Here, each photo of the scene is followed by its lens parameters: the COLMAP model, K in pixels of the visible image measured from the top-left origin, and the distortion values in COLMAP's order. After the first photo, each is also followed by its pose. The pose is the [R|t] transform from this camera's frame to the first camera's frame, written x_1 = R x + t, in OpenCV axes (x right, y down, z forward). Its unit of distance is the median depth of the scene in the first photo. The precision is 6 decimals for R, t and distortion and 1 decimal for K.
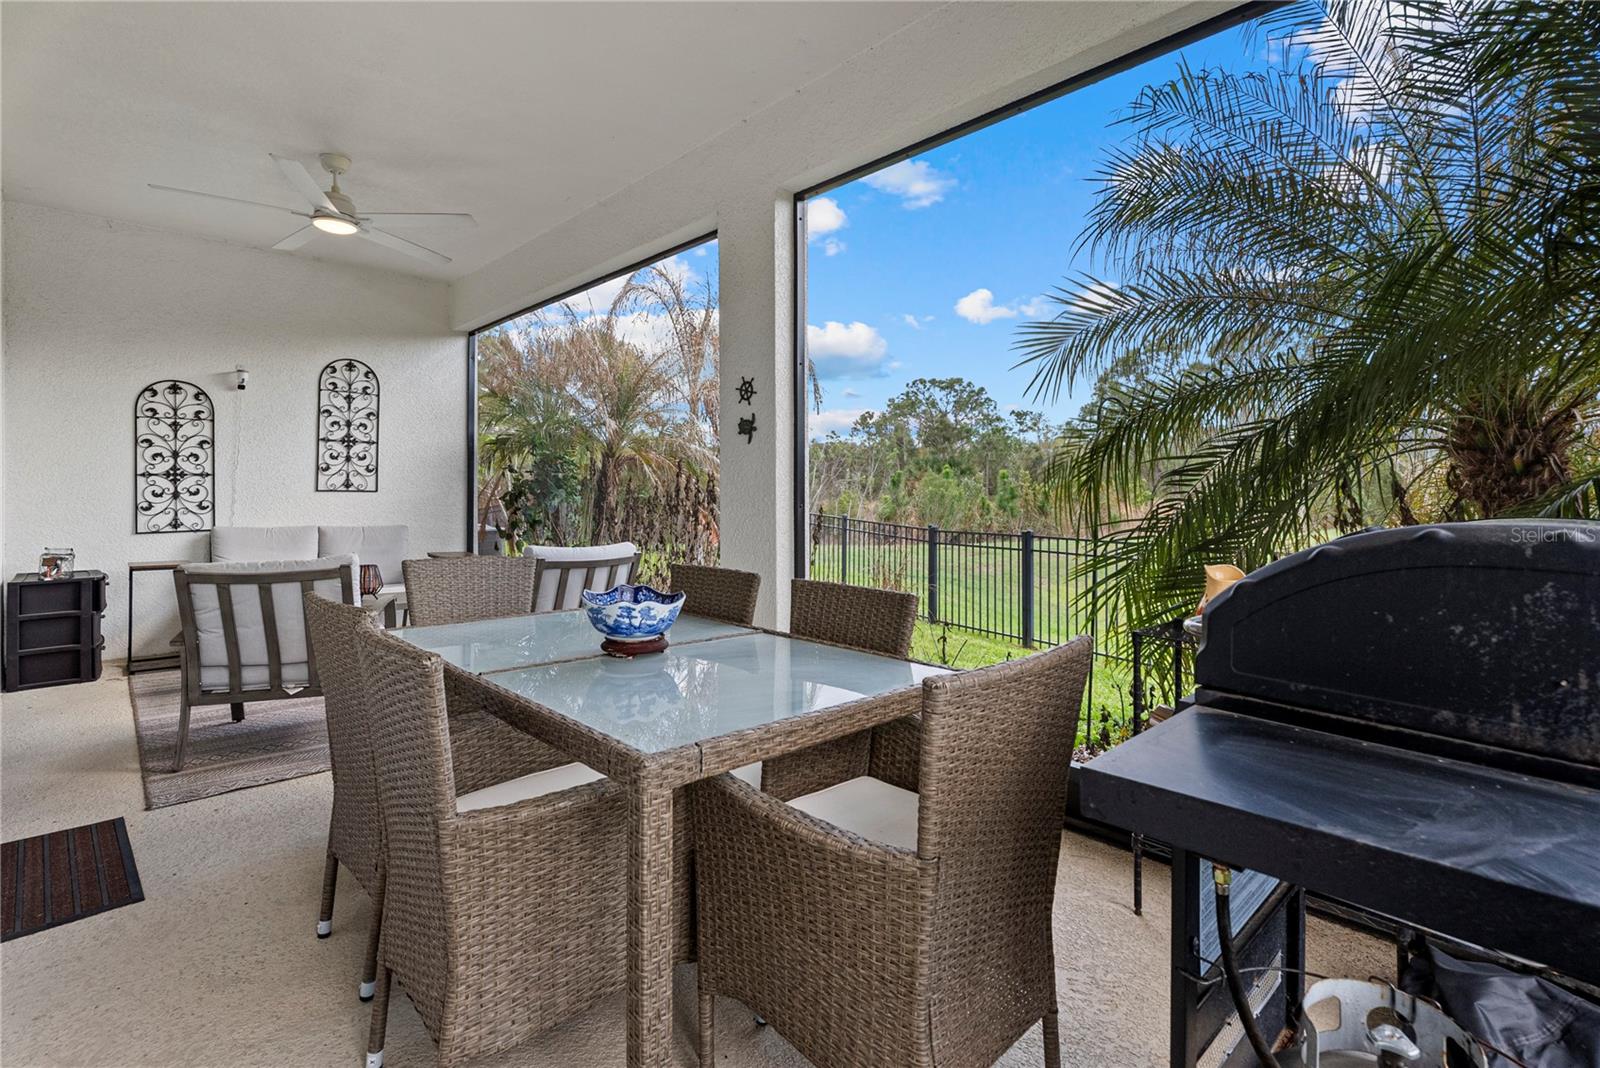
lens RADIAL K [[729.2, 0, 801.5], [0, 729.2, 486.1], [0, 0, 1]] dist [0.001651, 0.000390]
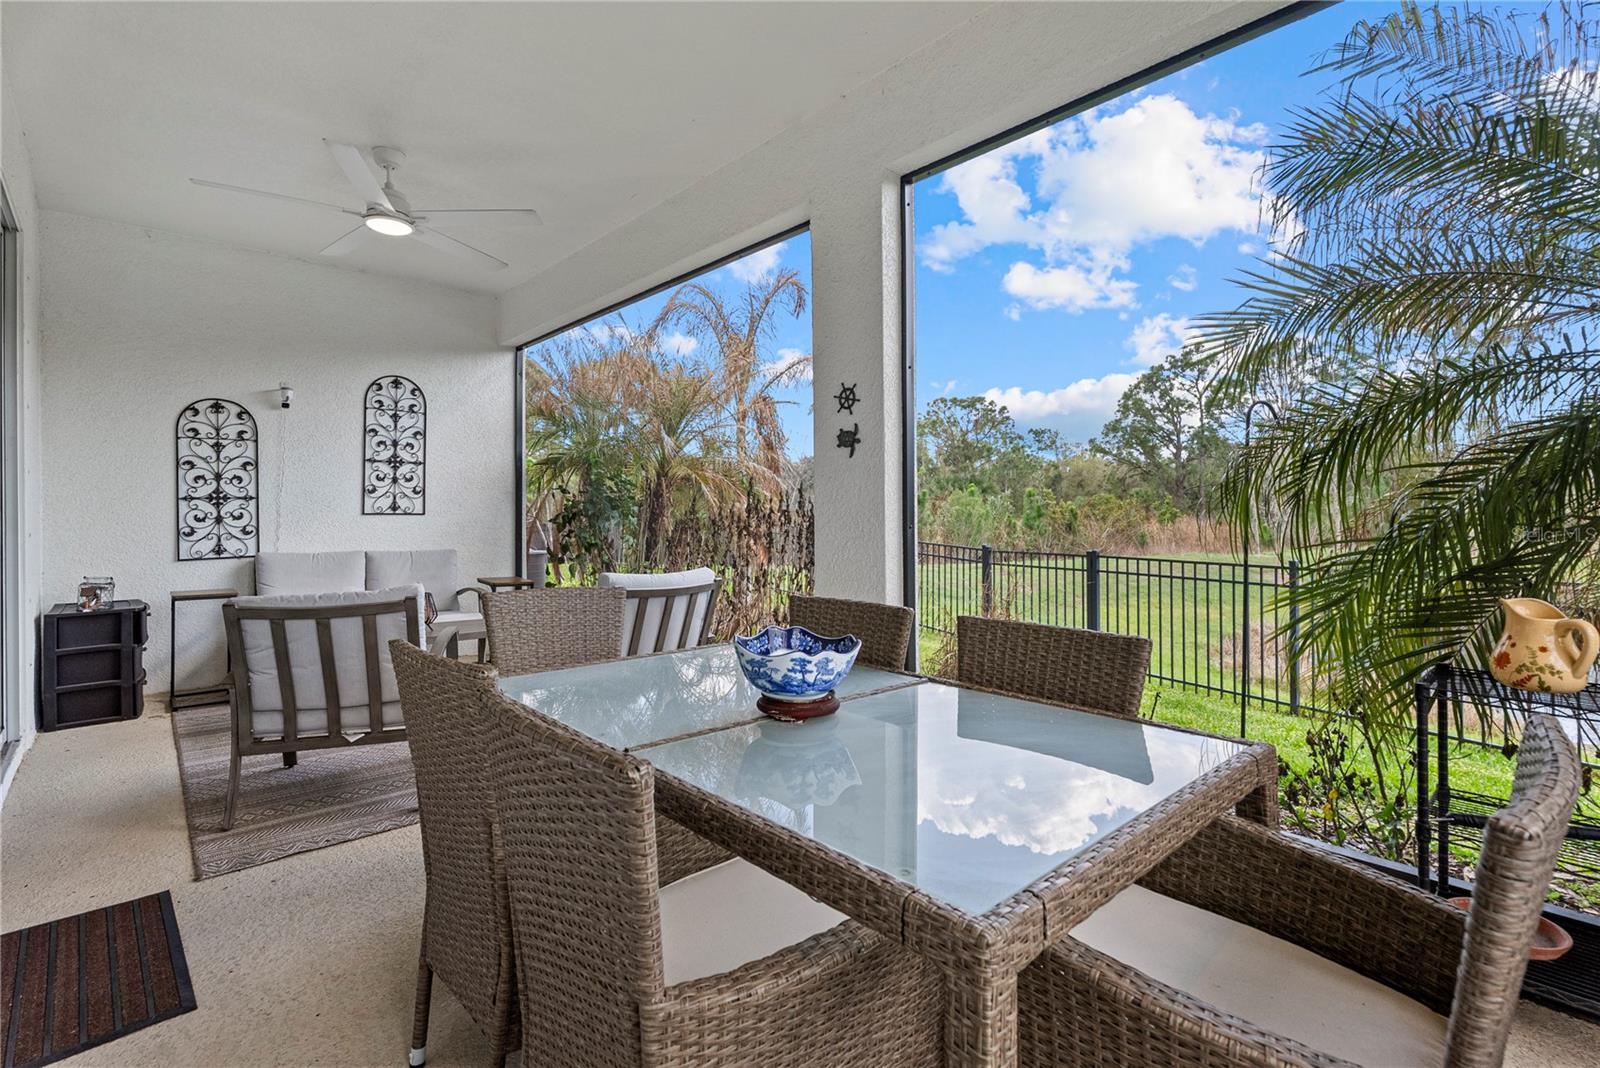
lens RADIAL K [[718.0, 0, 800.2], [0, 718.0, 505.0], [0, 0, 1]] dist [0.002896, -0.000040]
pose [[0.999705, -0.007875, -0.022965, -0.103855], [0.007844, 0.999968, -0.001459, 0.000740], [0.022975, 0.001278, 0.999735, 0.107528]]
